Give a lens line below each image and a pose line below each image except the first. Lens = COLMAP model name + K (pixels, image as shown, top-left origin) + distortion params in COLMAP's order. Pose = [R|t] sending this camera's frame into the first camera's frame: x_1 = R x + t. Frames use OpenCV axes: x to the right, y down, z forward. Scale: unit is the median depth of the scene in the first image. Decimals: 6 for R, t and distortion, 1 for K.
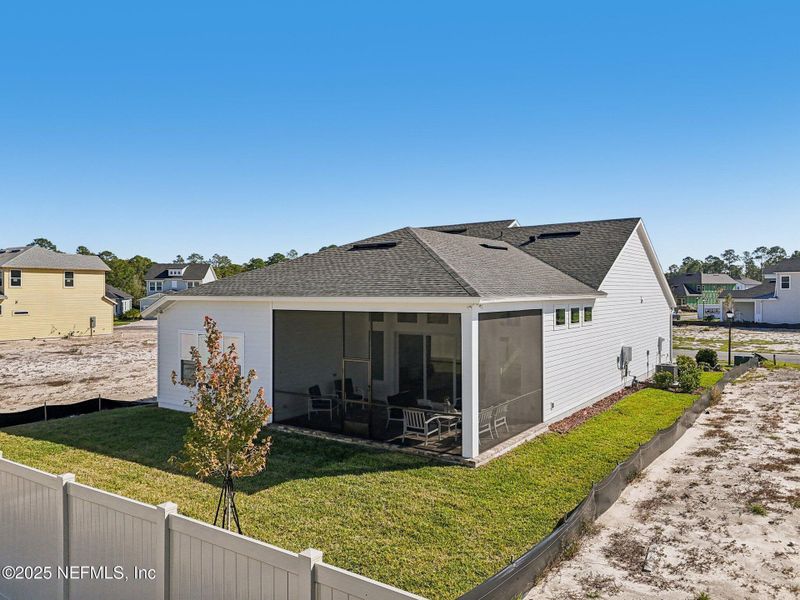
lens RADIAL K [[593.1, 0, 394.5], [0, 593.1, 298.4], [0, 0, 1]] dist [0.060589, -0.040843]
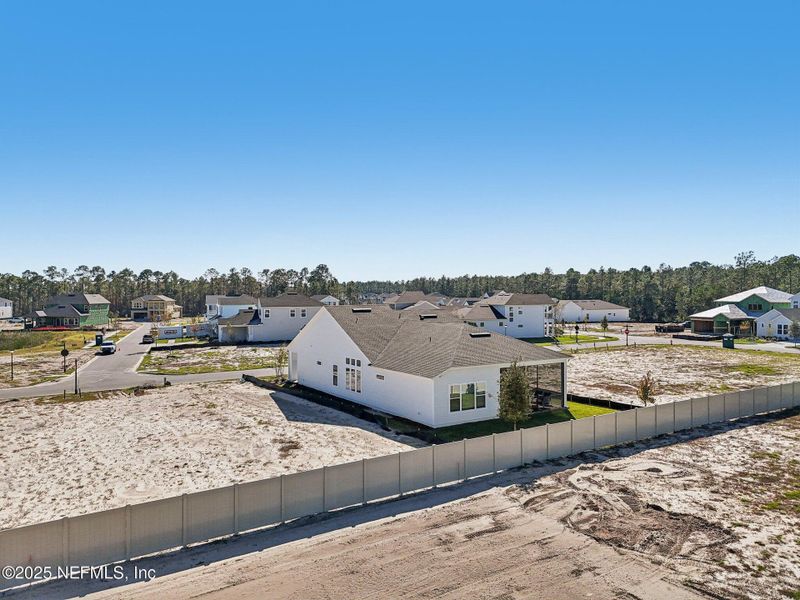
lens RADIAL K [[593.1, 0, 398.4], [0, 593.1, 298.4], [0, 0, 1]] dist [0.060589, -0.040843]
pose [[0.375667, -0.009136, 0.926710, -1.425829], [0.013200, 0.999903, 0.004507, -0.153323], [-0.926661, 0.010540, 0.375751, 0.274342]]
